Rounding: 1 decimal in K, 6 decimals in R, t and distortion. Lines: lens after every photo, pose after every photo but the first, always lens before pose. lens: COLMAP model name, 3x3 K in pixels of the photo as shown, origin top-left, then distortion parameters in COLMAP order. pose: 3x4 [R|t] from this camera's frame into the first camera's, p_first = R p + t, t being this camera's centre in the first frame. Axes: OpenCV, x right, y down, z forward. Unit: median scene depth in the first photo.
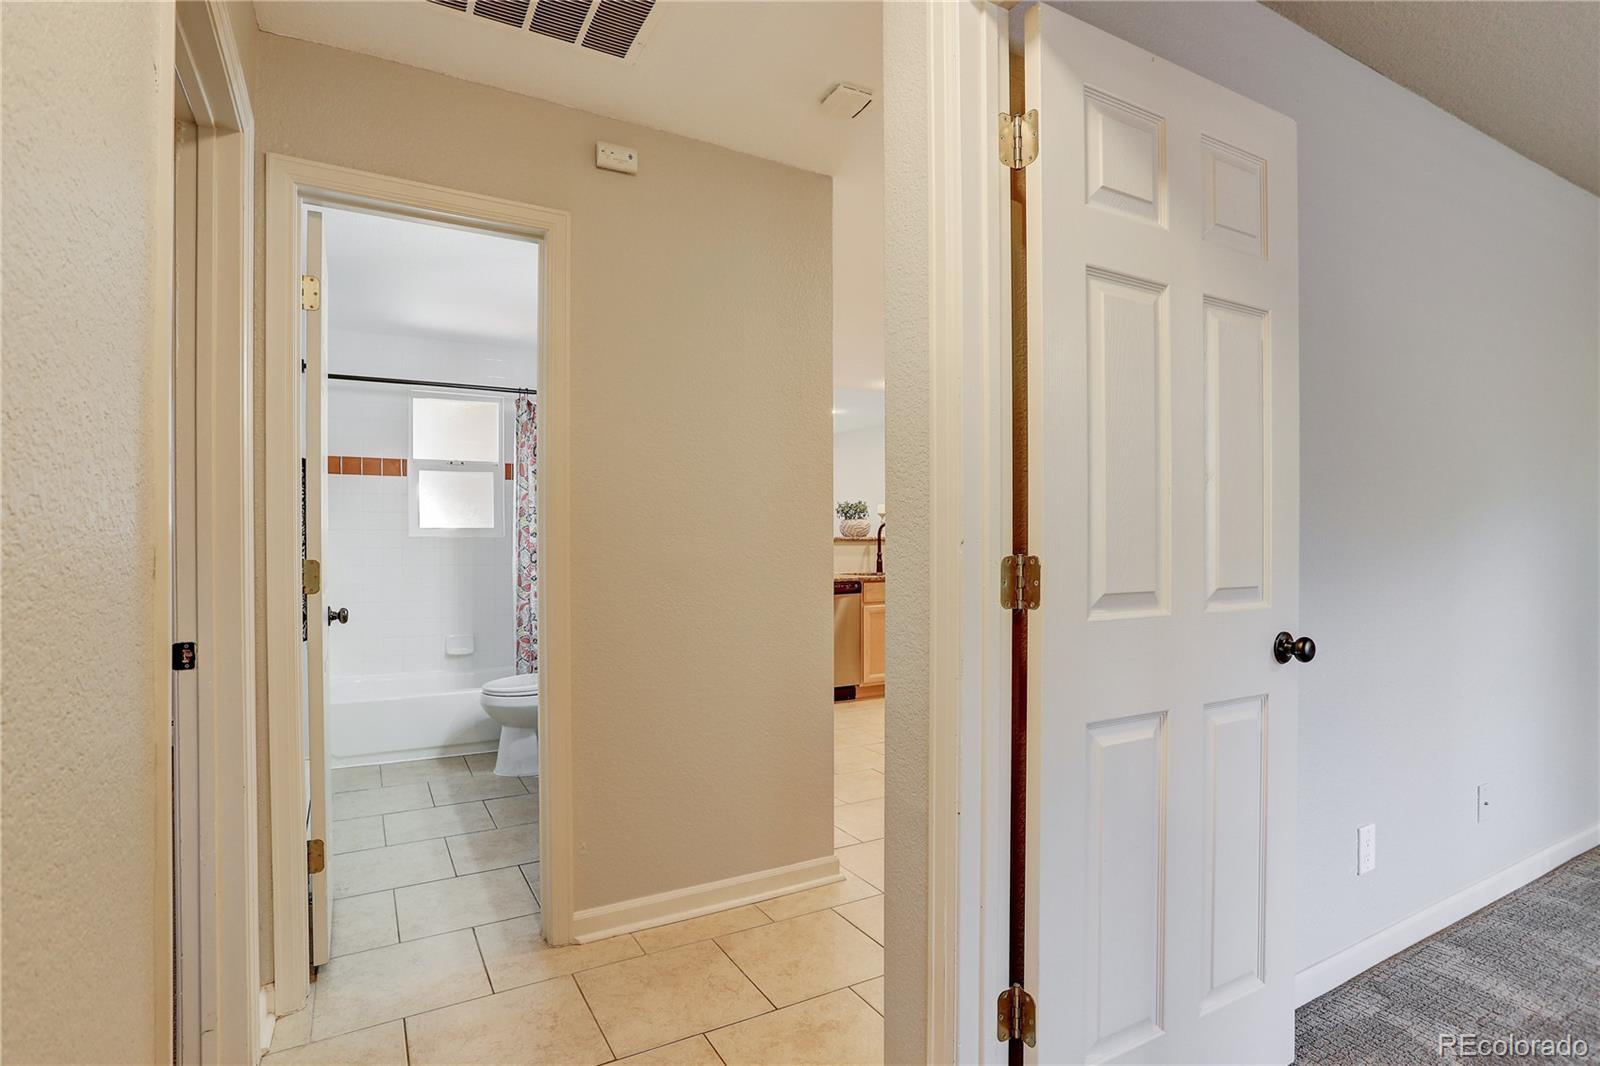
lens RADIAL K [[769.5, 0, 795.0], [0, 769.5, 523.4], [0, 0, 1]] dist [-0.061784, 0.033566]
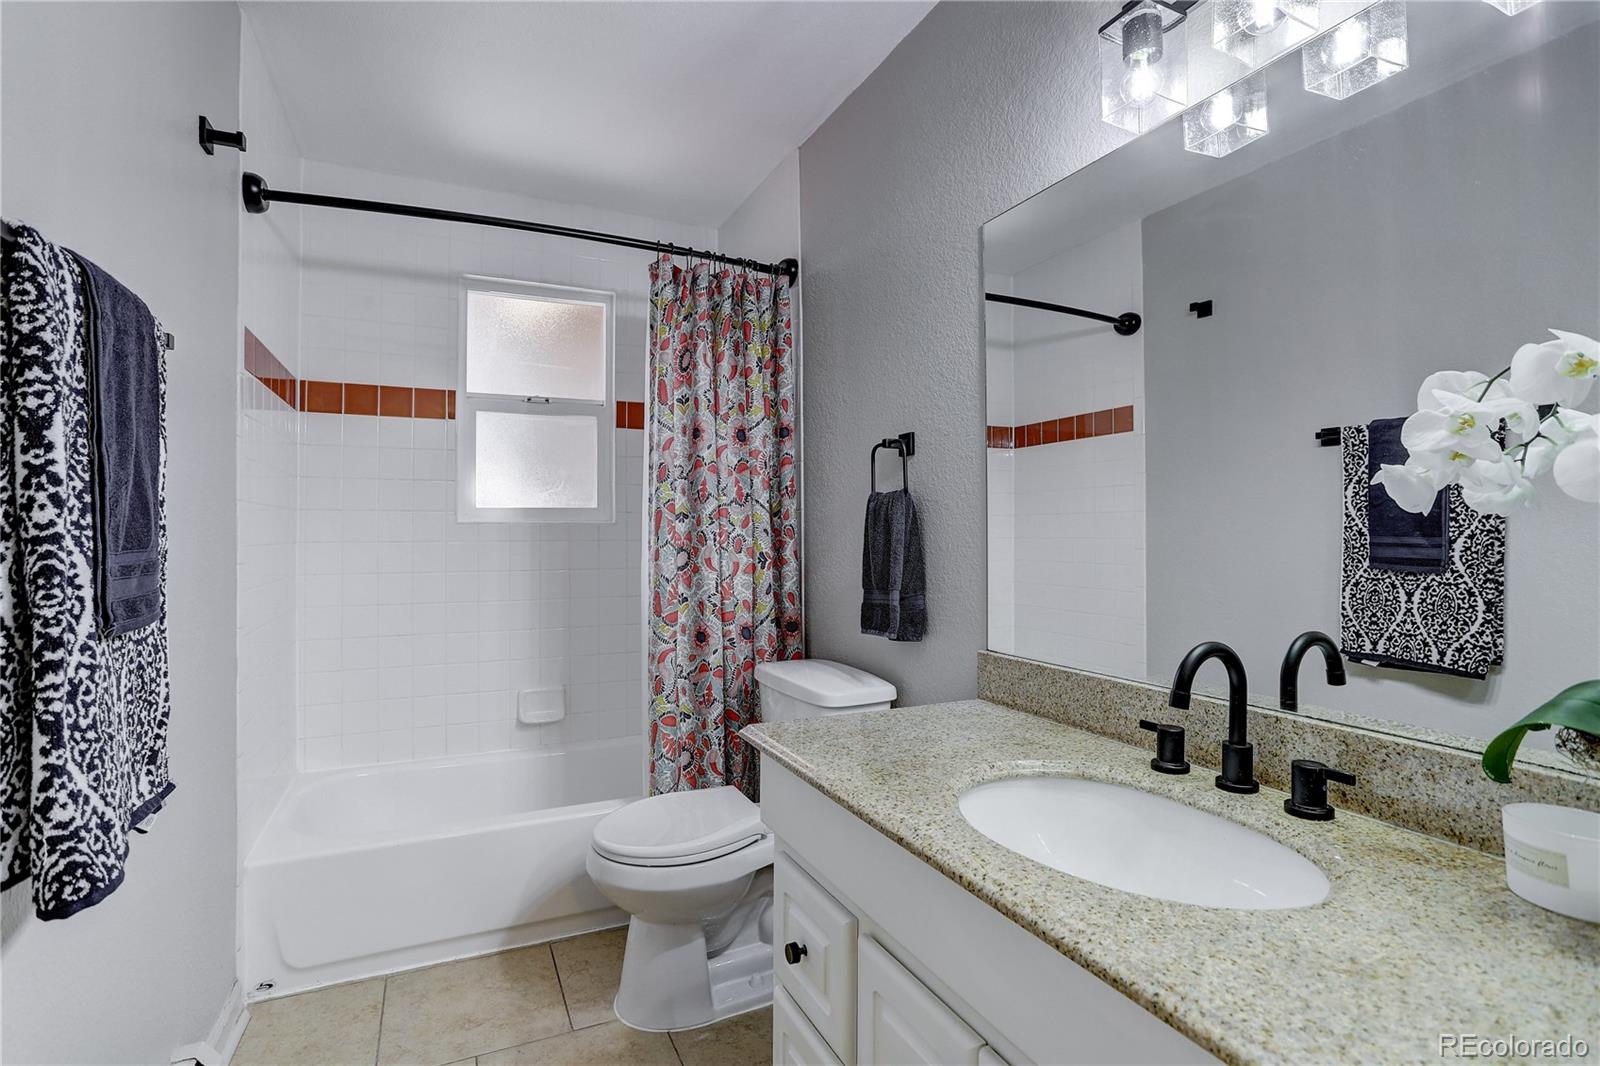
lens RADIAL K [[769.5, 0, 795.0], [0, 769.5, 523.4], [0, 0, 1]] dist [-0.061784, 0.033566]
pose [[0.996698, 0.008627, -0.080737, -0.196981], [-0.008740, 0.999961, -0.001043, 0.016995], [0.080725, 0.001745, 0.996735, 0.425735]]
